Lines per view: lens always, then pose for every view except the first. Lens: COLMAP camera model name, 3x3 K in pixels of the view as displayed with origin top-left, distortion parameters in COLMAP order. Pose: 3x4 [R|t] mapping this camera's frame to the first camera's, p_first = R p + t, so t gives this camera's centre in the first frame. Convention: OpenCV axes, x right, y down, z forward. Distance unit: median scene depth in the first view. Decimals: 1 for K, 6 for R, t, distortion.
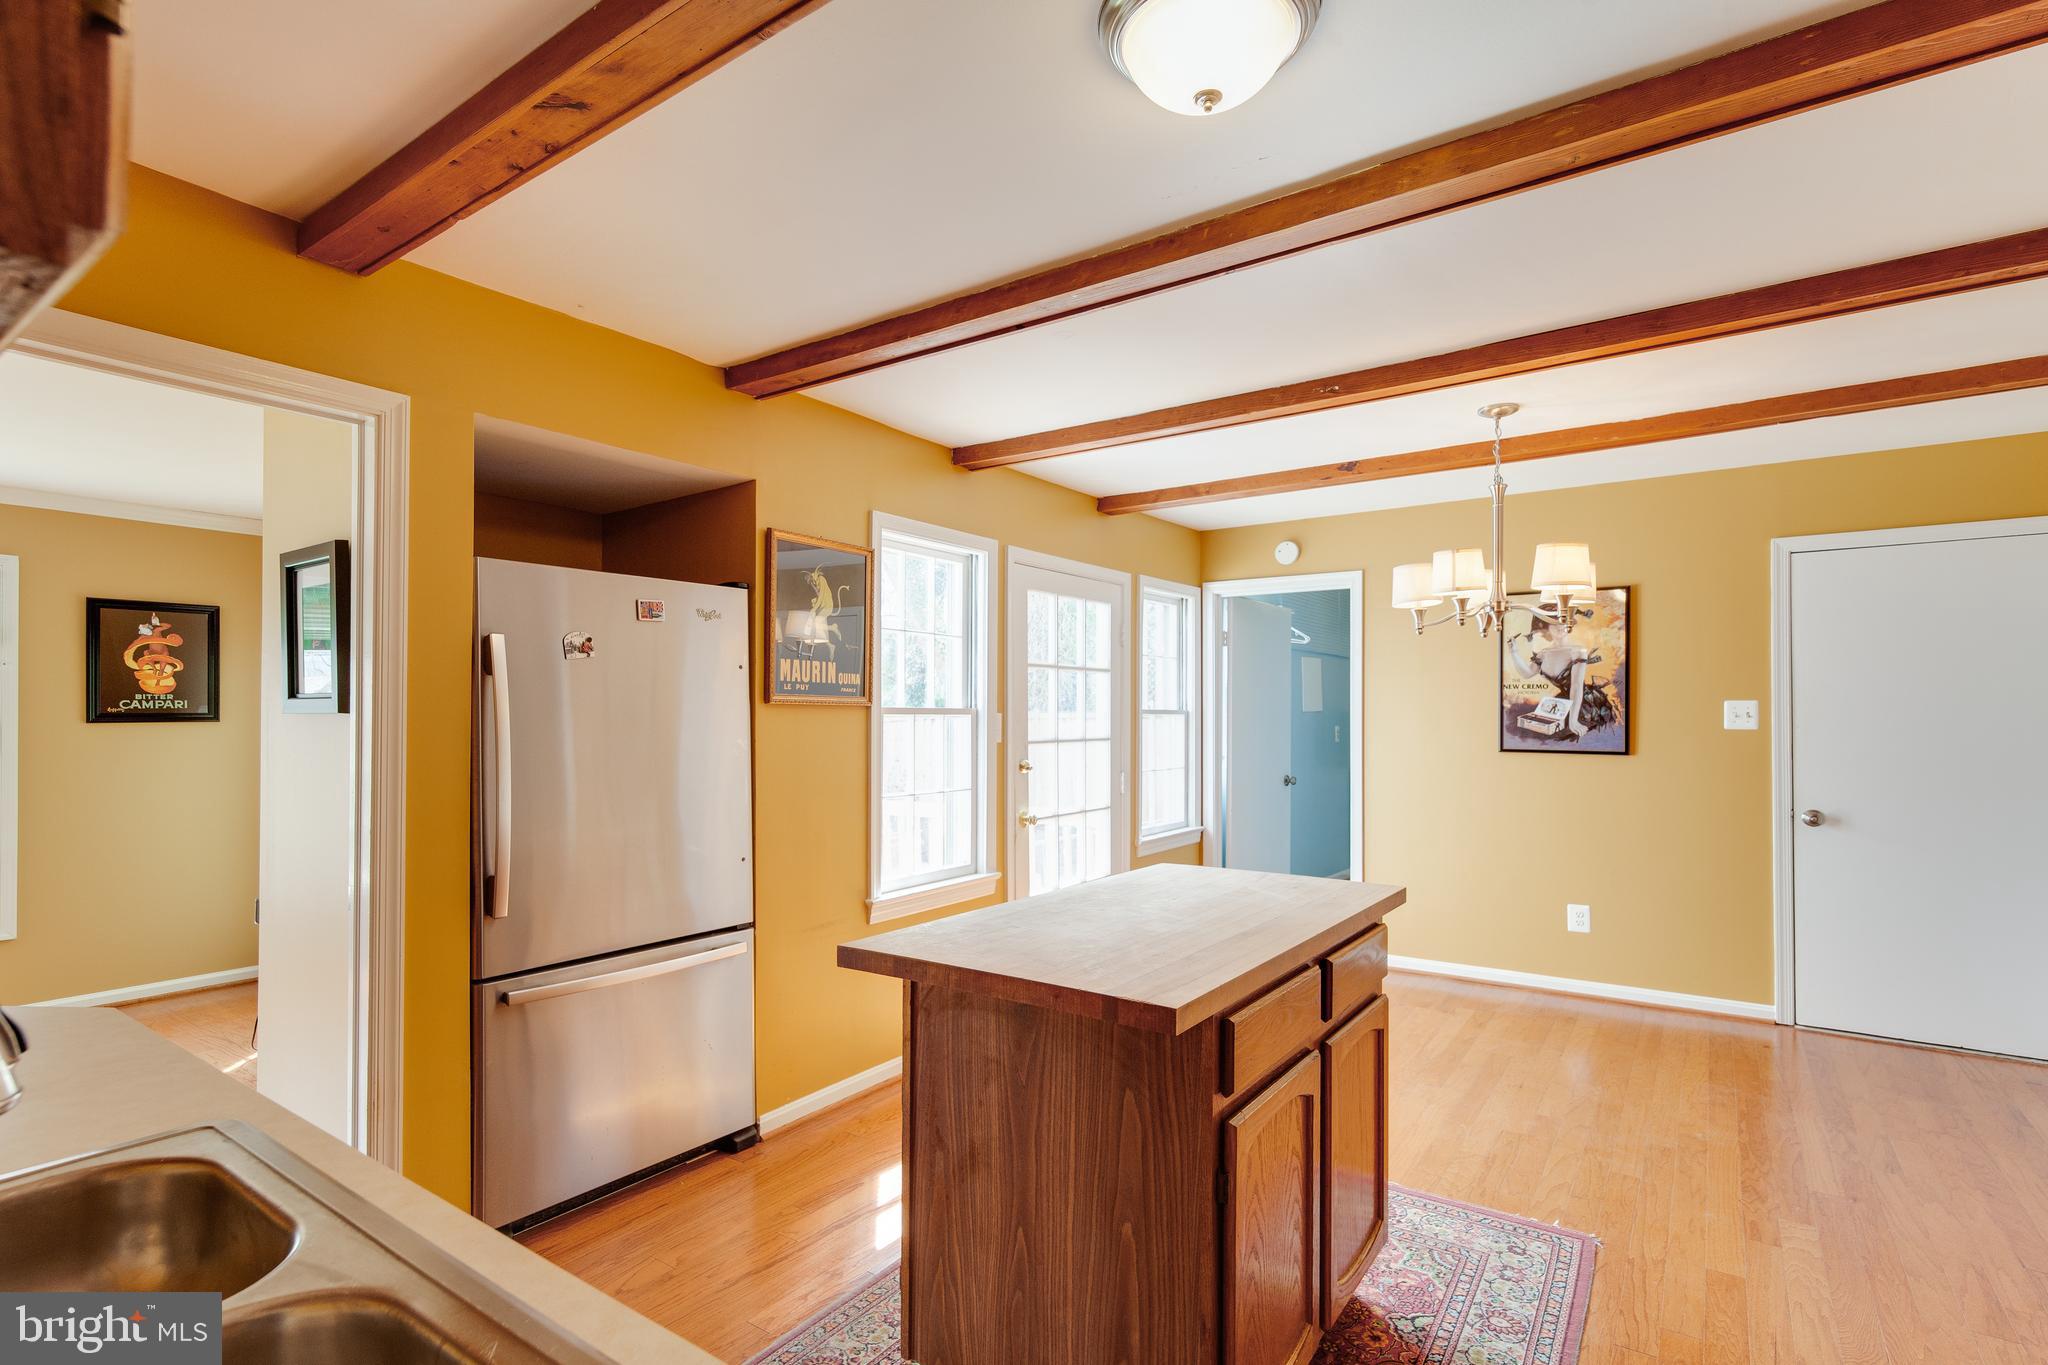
lens RADIAL K [[970.7, 0, 1011.3], [0, 970.7, 698.1], [0, 0, 1]] dist [-0.000887, 0.001415]
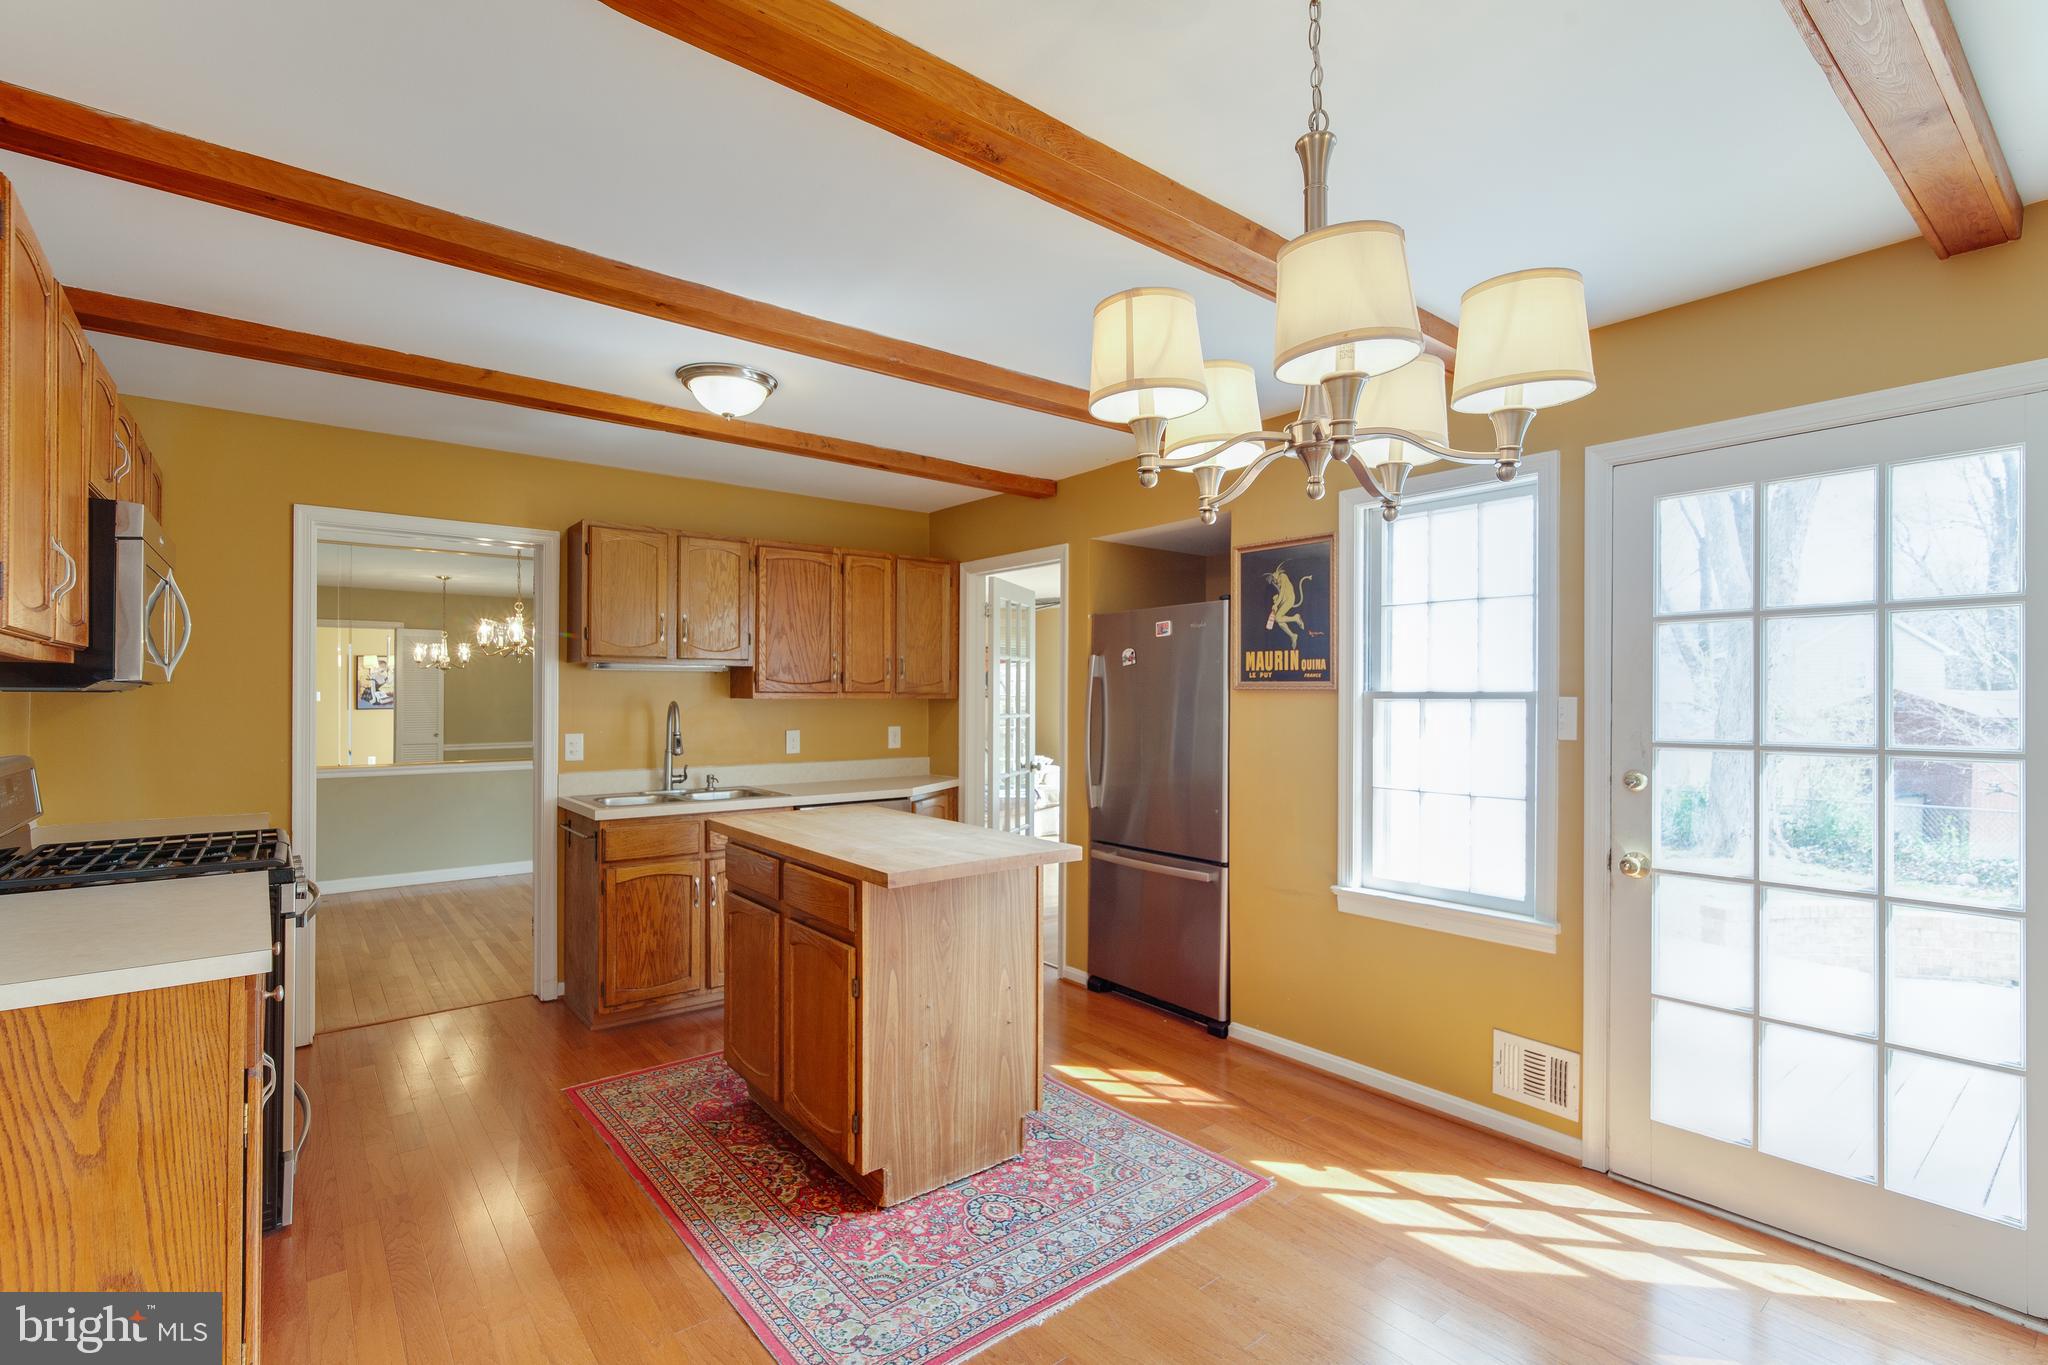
lens RADIAL K [[970.7, 0, 1009.4], [0, 970.7, 694.7], [0, 0, 1]] dist [-0.000887, 0.001415]
pose [[-0.285252, -0.002490, -0.958449, 0.698269], [0.013802, 0.999882, -0.006706, 0.011319], [0.958353, -0.015141, -0.285184, 0.743265]]
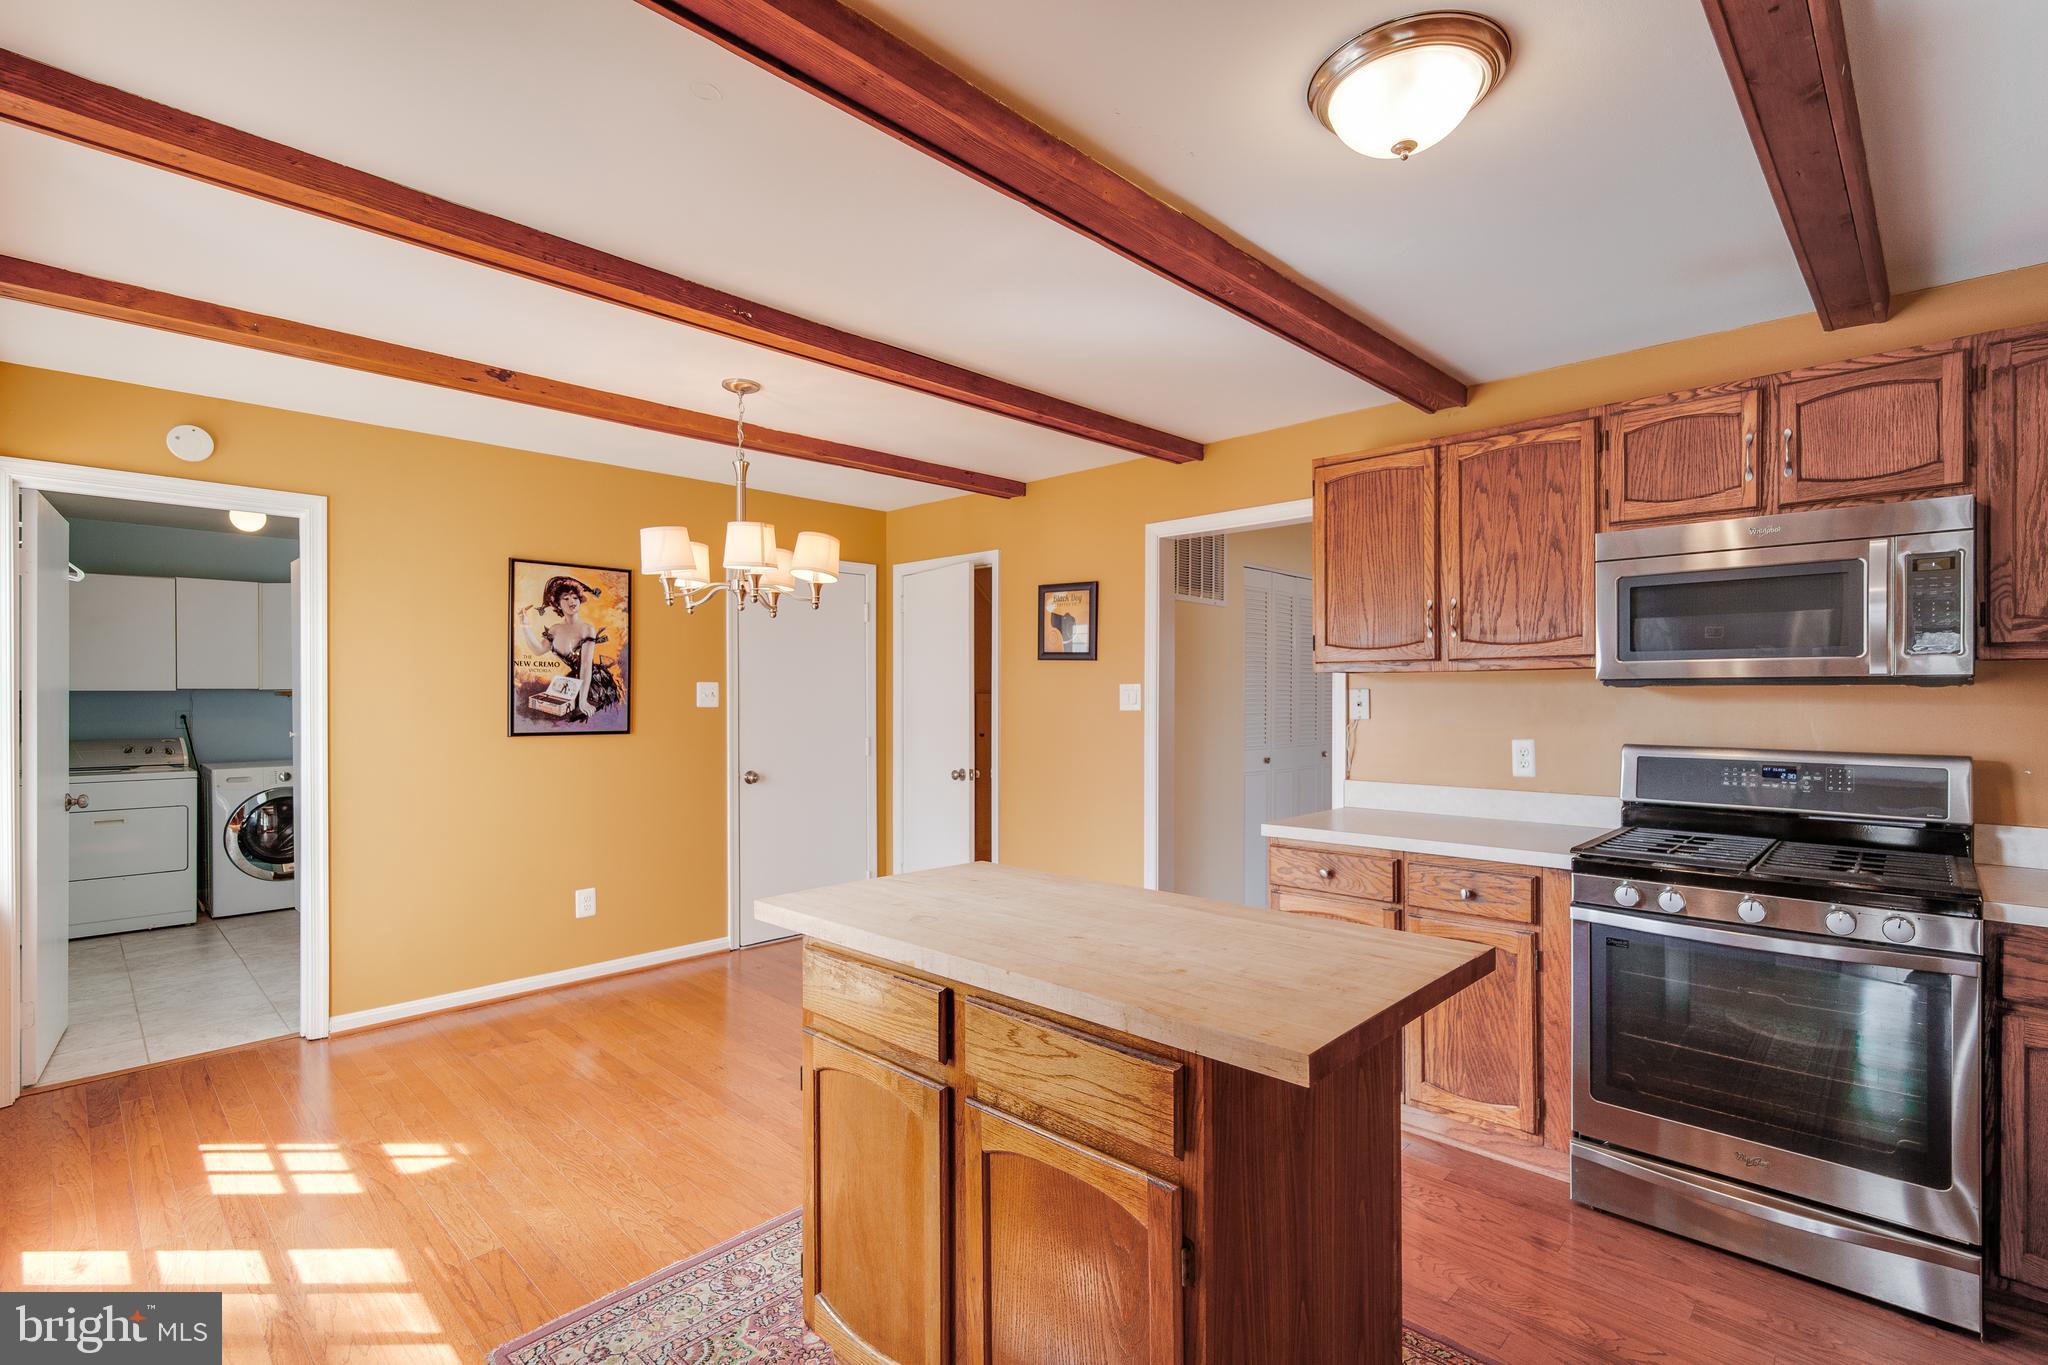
lens RADIAL K [[970.7, 0, 1035.6], [0, 970.7, 684.7], [0, 0, 1]] dist [-0.000887, 0.001415]
pose [[0.142953, 0.009762, 0.989681, -0.323803], [-0.014757, 0.999861, -0.007730, 0.008172], [-0.989619, -0.013499, 0.143077, 0.417339]]
